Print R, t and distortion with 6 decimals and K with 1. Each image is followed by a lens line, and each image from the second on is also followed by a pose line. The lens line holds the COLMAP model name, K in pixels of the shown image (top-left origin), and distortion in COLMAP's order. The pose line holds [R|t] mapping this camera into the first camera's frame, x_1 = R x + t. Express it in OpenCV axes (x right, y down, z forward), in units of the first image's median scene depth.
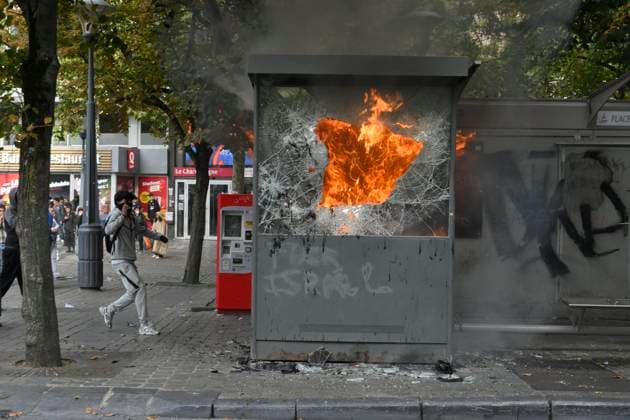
lens RADIAL K [[1075.4, 0, 235.7], [0, 1075.4, 231.0], [0, 0, 1]] dist [-0.006462, 0.035598]
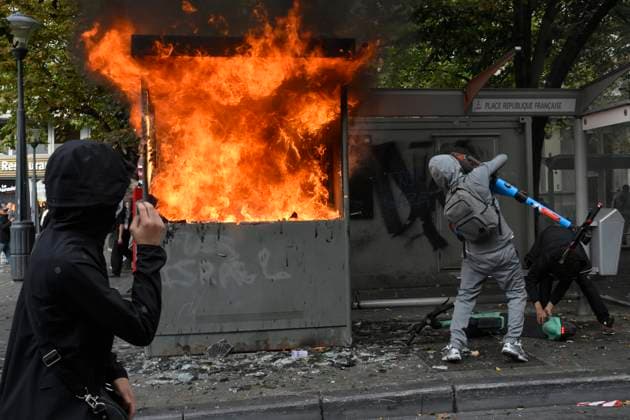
lens RADIAL K [[774.7, 0, 371.0], [0, 774.7, 173.0], [0, 0, 1]] dist [-0.000577, -0.004669]
pose [[0.973653, -0.027777, 0.226337, 0.058820], [0.040671, 0.997792, -0.052506, 0.001455], [-0.224379, 0.060328, 0.972633, 0.281095]]
